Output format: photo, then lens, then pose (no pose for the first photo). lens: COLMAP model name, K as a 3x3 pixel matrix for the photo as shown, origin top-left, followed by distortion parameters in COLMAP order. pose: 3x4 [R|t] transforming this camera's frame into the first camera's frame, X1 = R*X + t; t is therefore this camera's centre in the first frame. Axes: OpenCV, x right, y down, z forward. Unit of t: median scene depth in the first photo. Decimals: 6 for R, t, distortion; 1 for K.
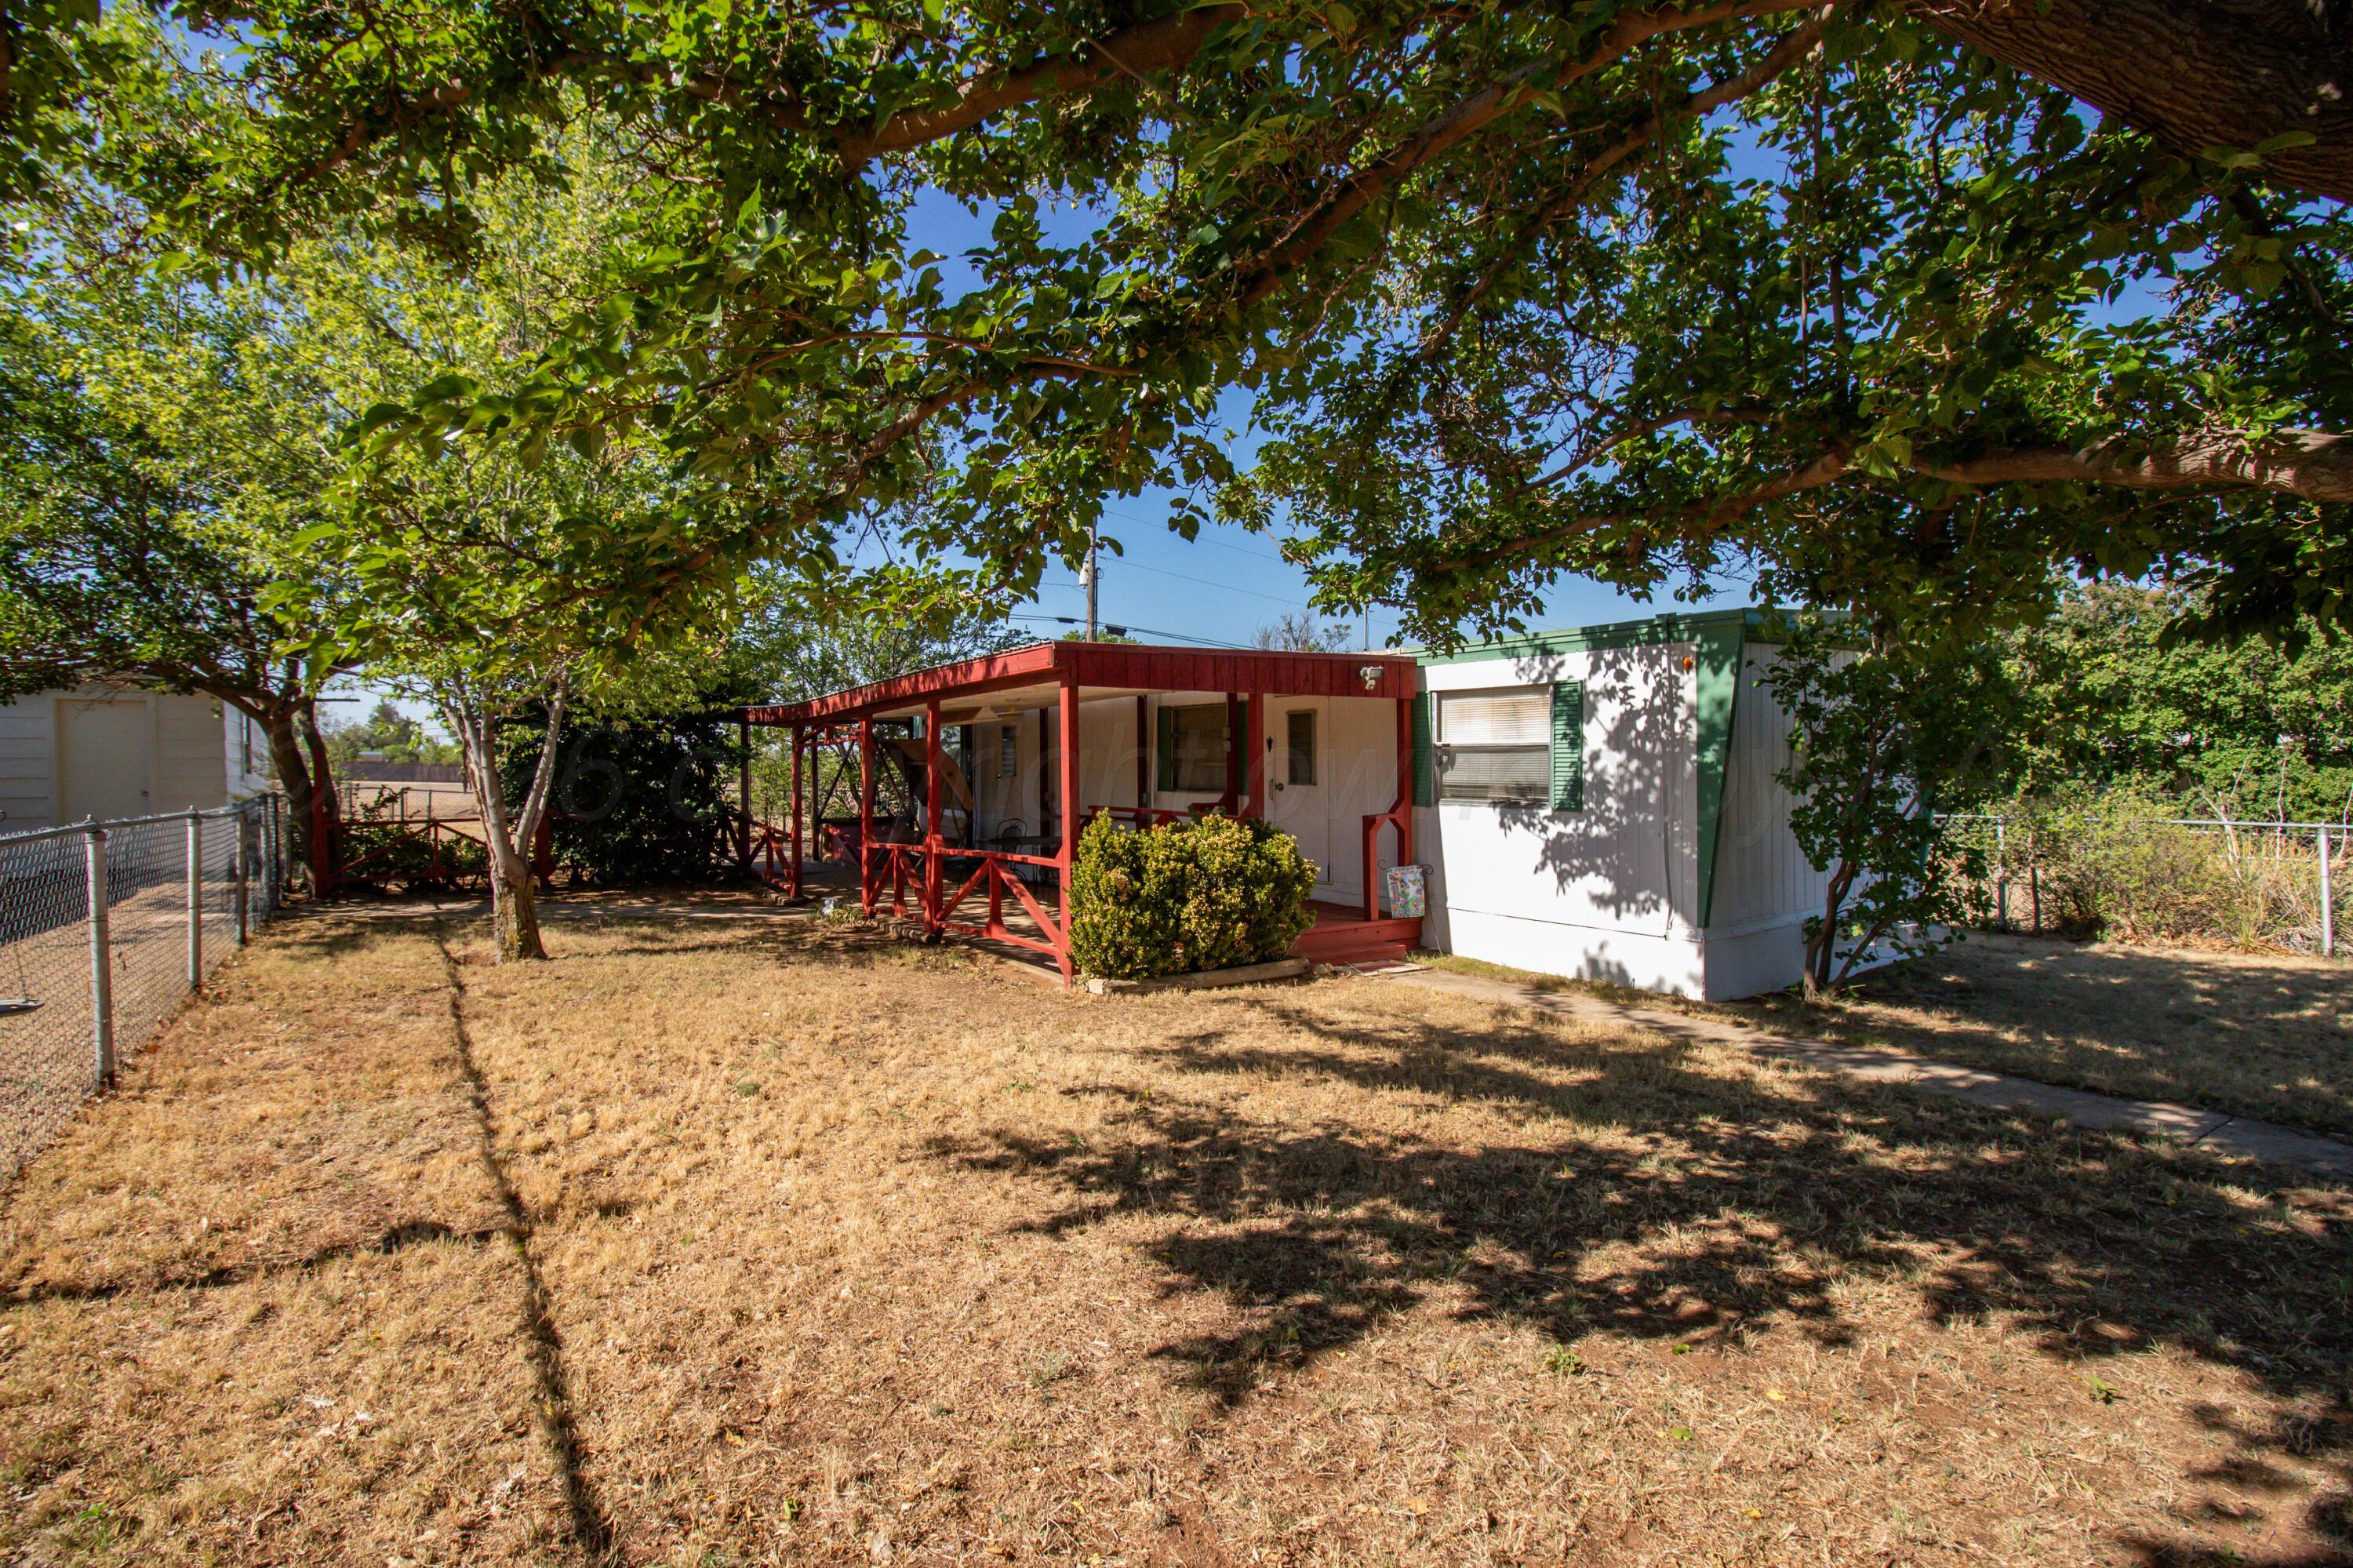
lens RADIAL K [[1089.4, 0, 1176.5], [0, 1089.4, 784.0], [0, 0, 1]] dist [-0.000865, -0.000165]
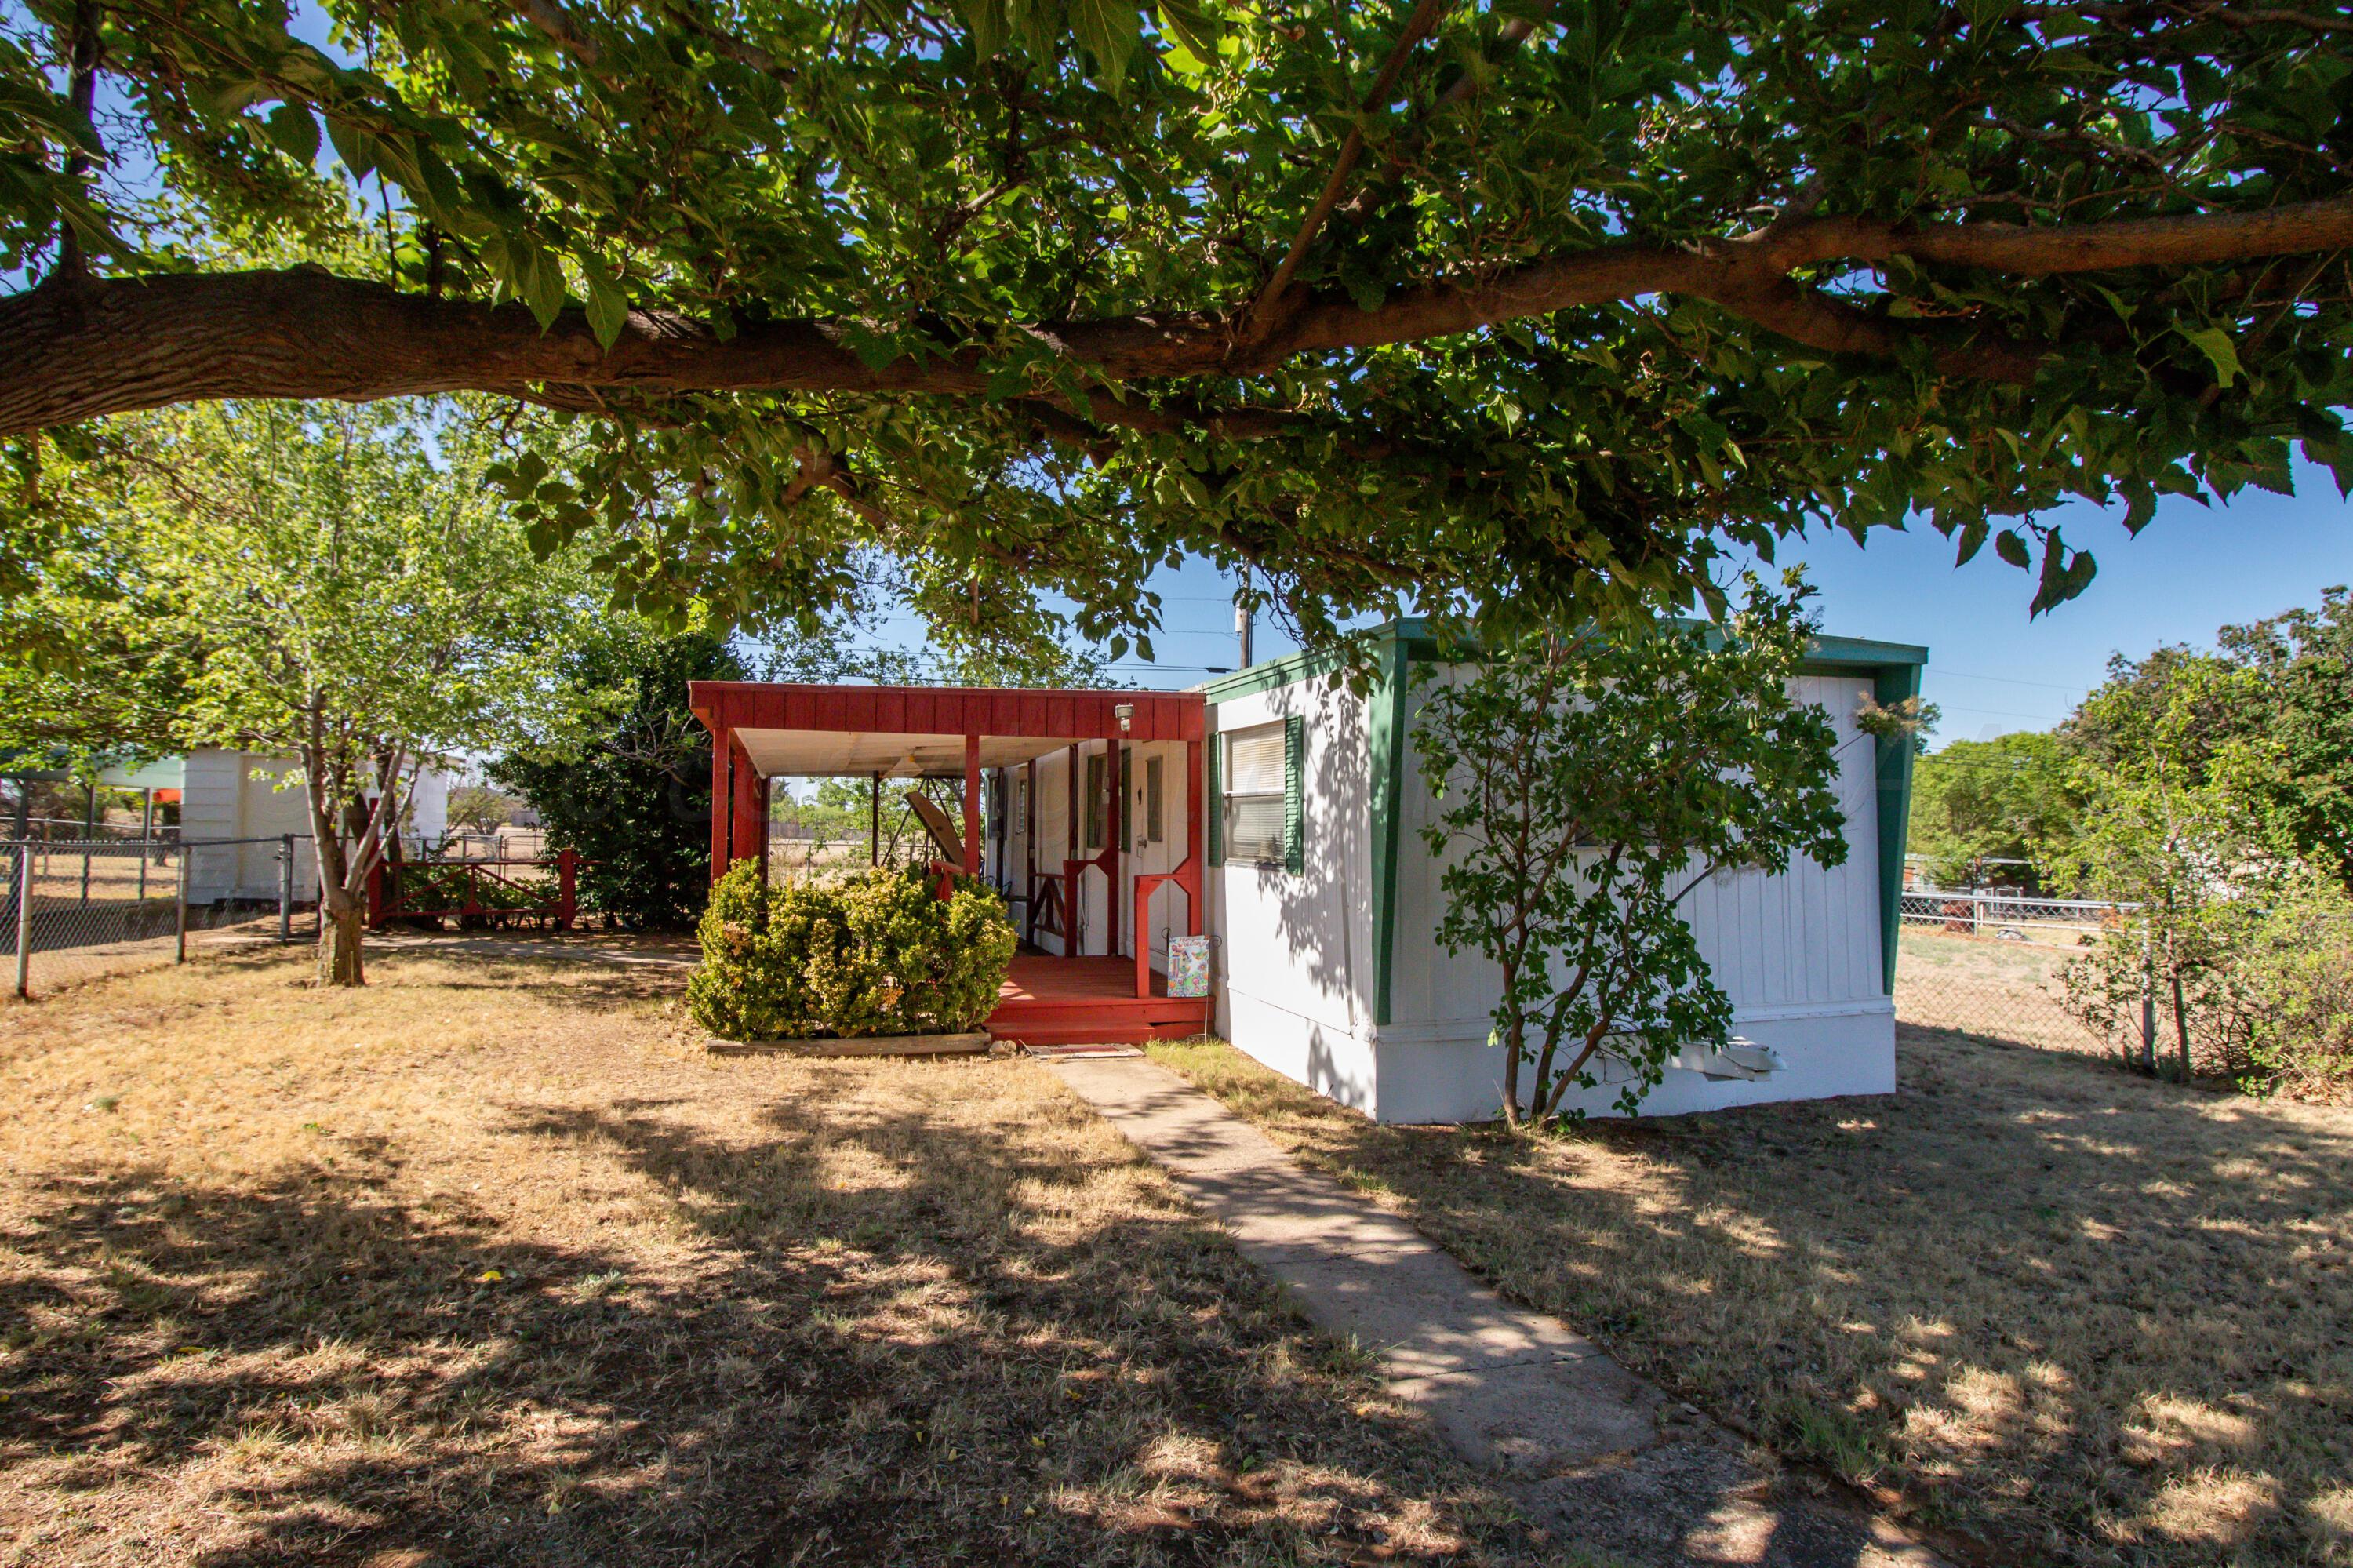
lens RADIAL K [[1174.0, 0, 1176.5], [0, 1174.0, 784.0], [0, 0, 1]] dist [-0.009791, -0.001125]
pose [[0.946778, -0.001841, -0.321882, 0.615787], [-0.017067, 0.998290, -0.055910, 0.010731], [0.321434, 0.058428, 0.945128, 0.159885]]
